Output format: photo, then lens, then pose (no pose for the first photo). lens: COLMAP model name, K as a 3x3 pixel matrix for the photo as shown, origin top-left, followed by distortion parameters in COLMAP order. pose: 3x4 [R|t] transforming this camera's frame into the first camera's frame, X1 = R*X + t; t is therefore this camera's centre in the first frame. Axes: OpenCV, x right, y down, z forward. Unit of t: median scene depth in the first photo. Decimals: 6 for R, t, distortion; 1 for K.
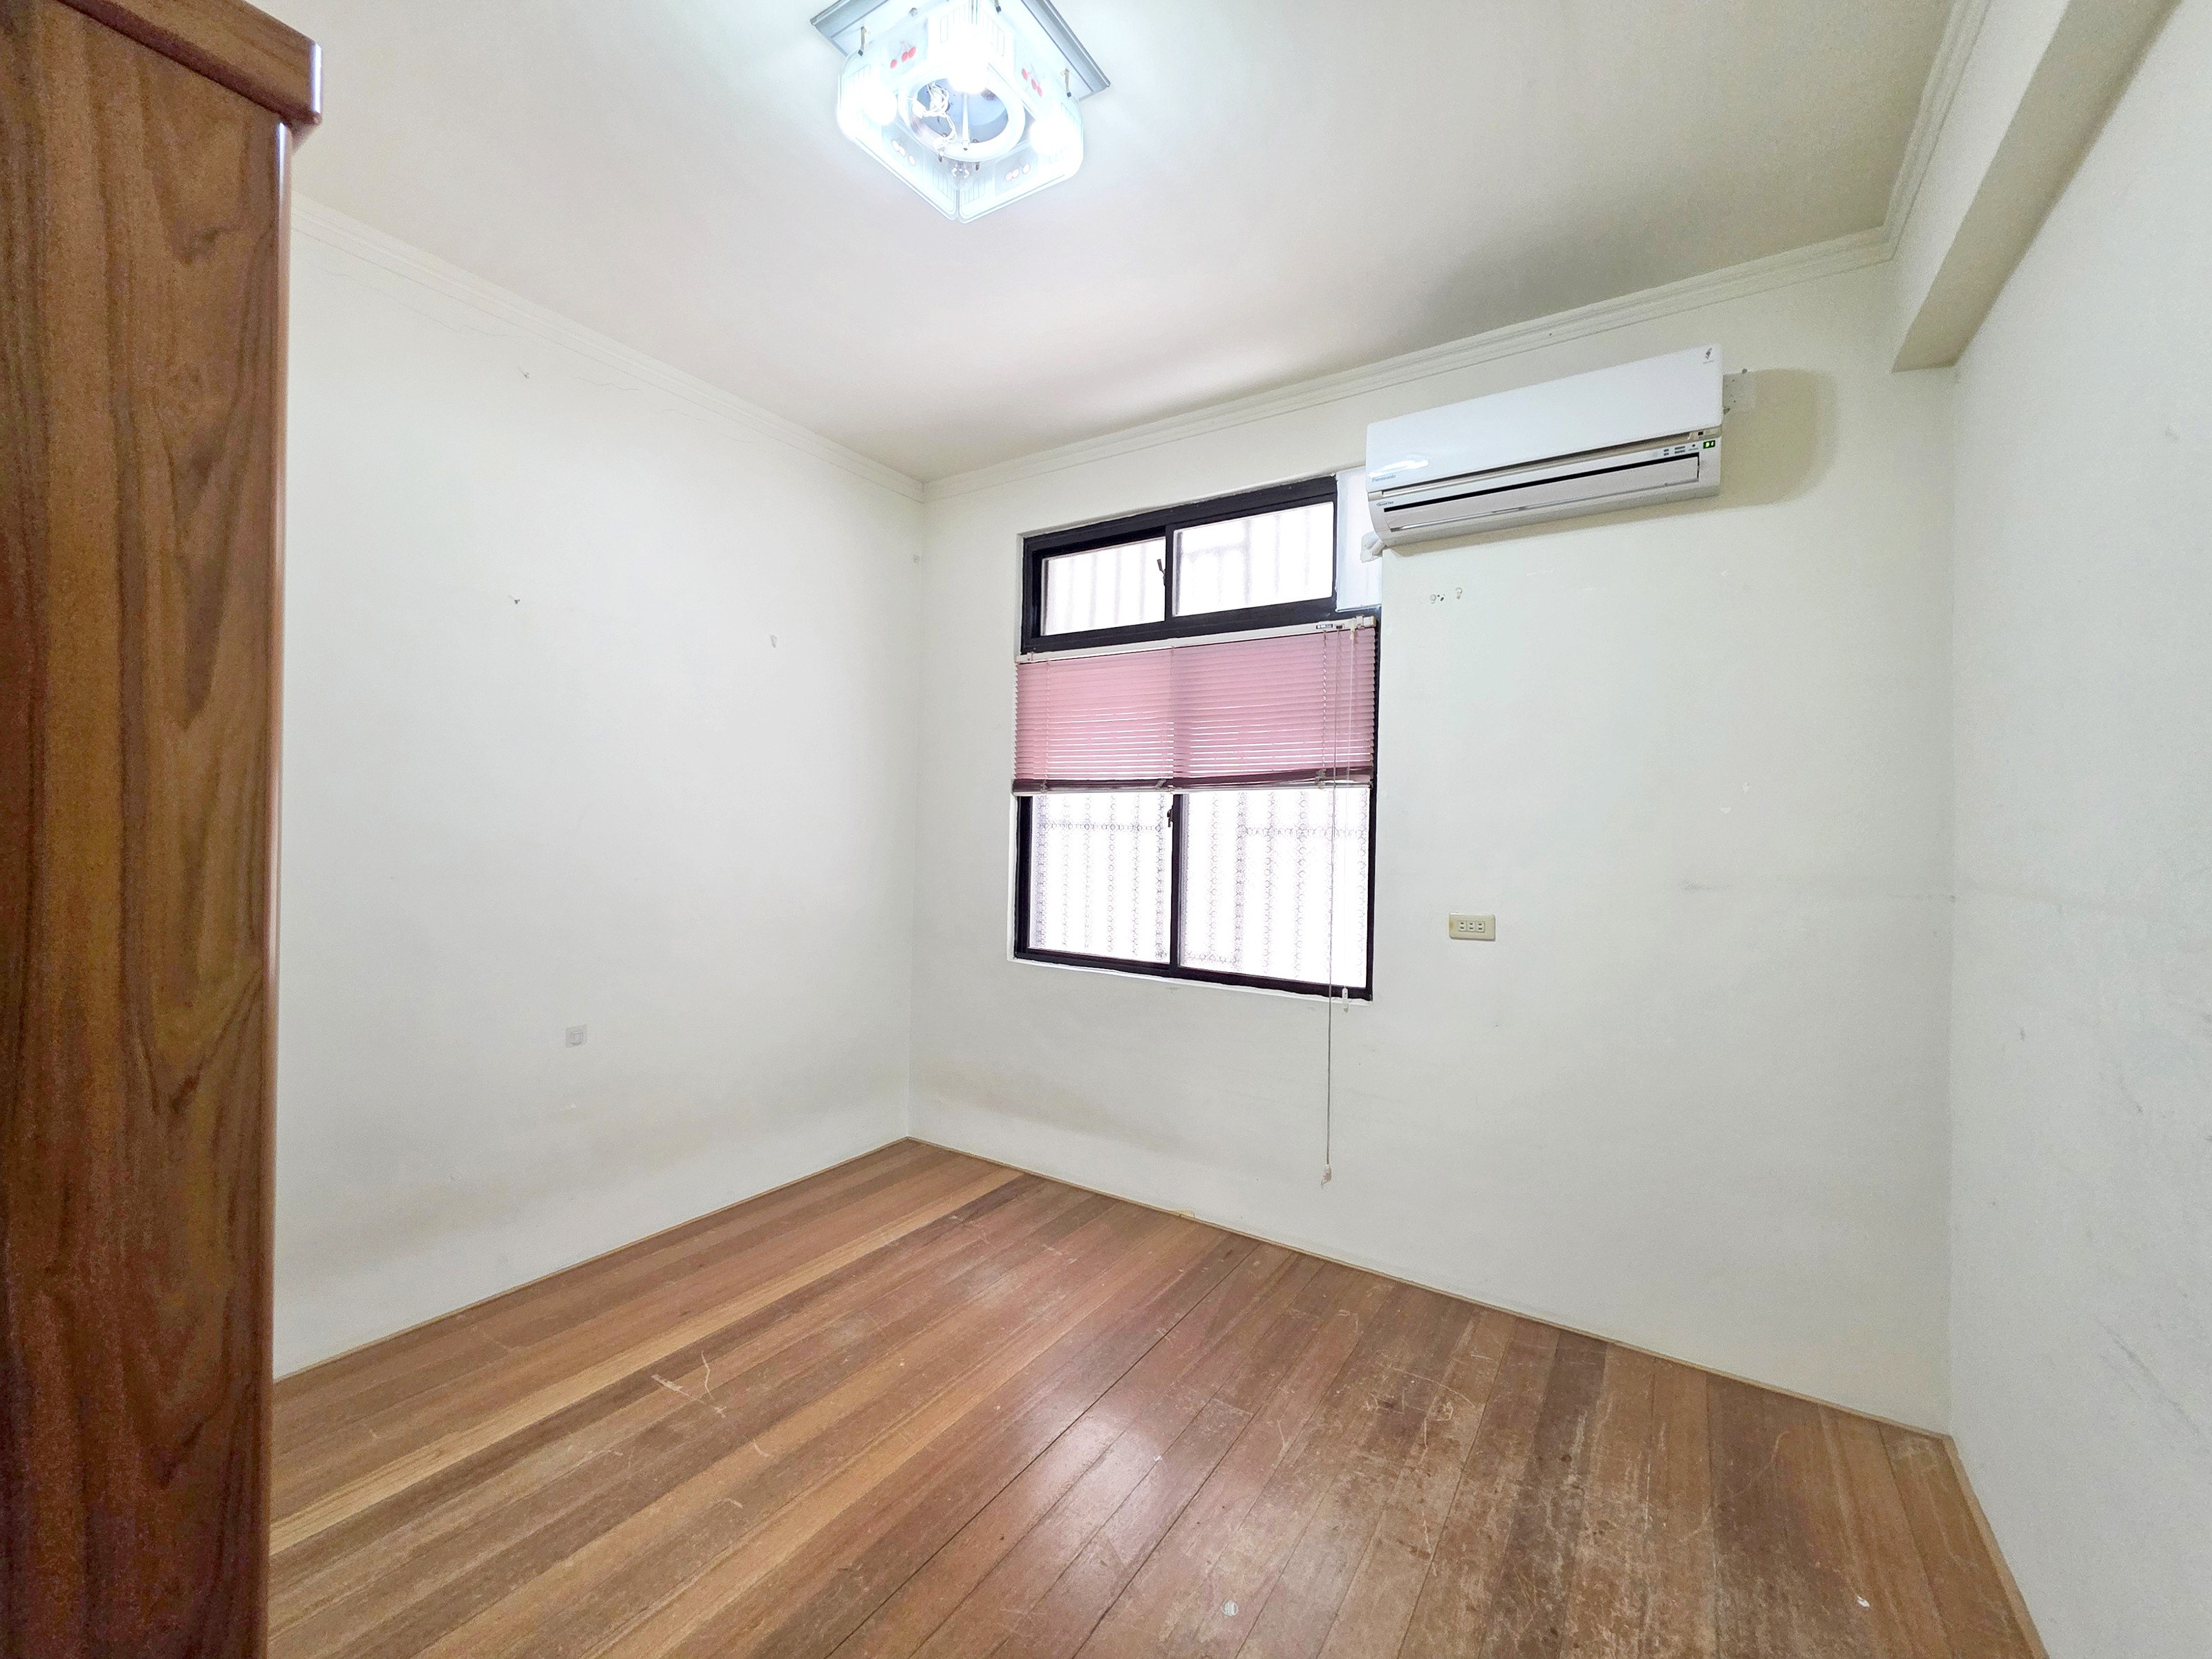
lens RADIAL K [[893.8, 0, 1105.7], [0, 893.8, 828.6], [0, 0, 1]] dist [-0.001191, 0.000030]
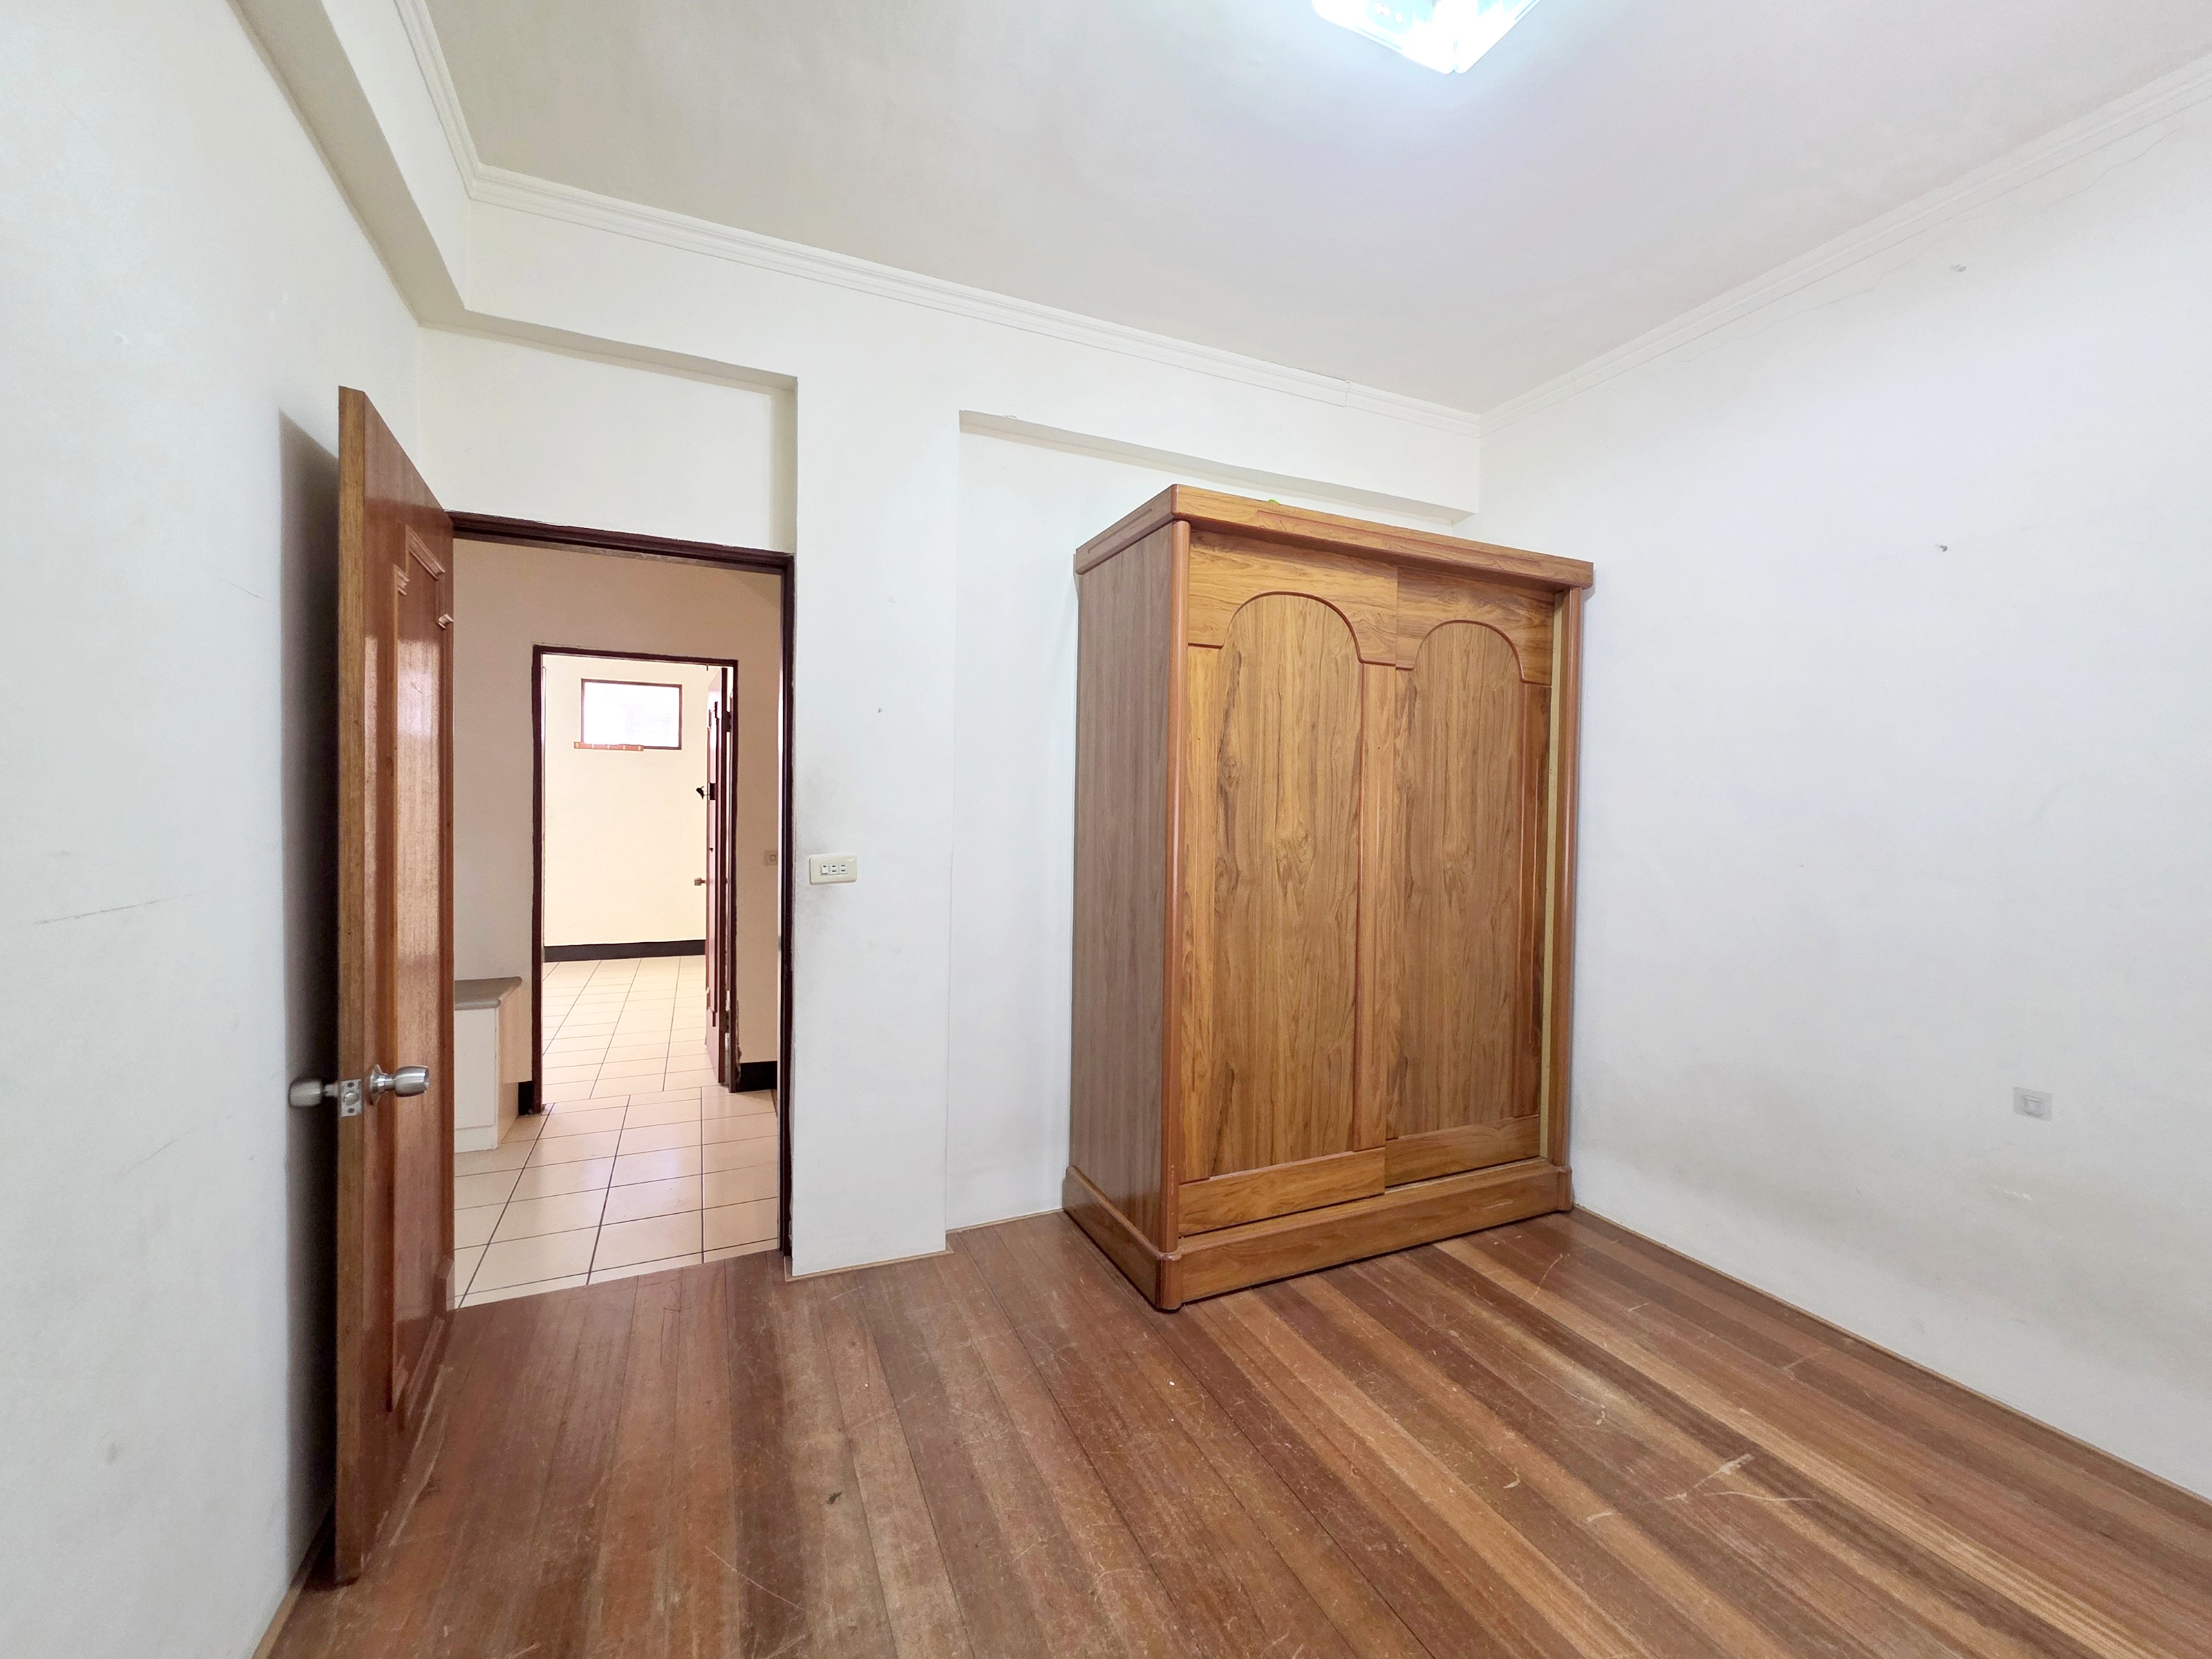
lens RADIAL K [[893.8, 0, 1108.9], [0, 893.8, 818.6], [0, 0, 1]] dist [-0.001191, 0.000030]
pose [[-0.545427, -0.019809, -0.837924, 0.539052], [-0.035044, 0.999385, -0.000815, 0.030191], [0.837426, 0.028920, -0.545786, 0.921070]]
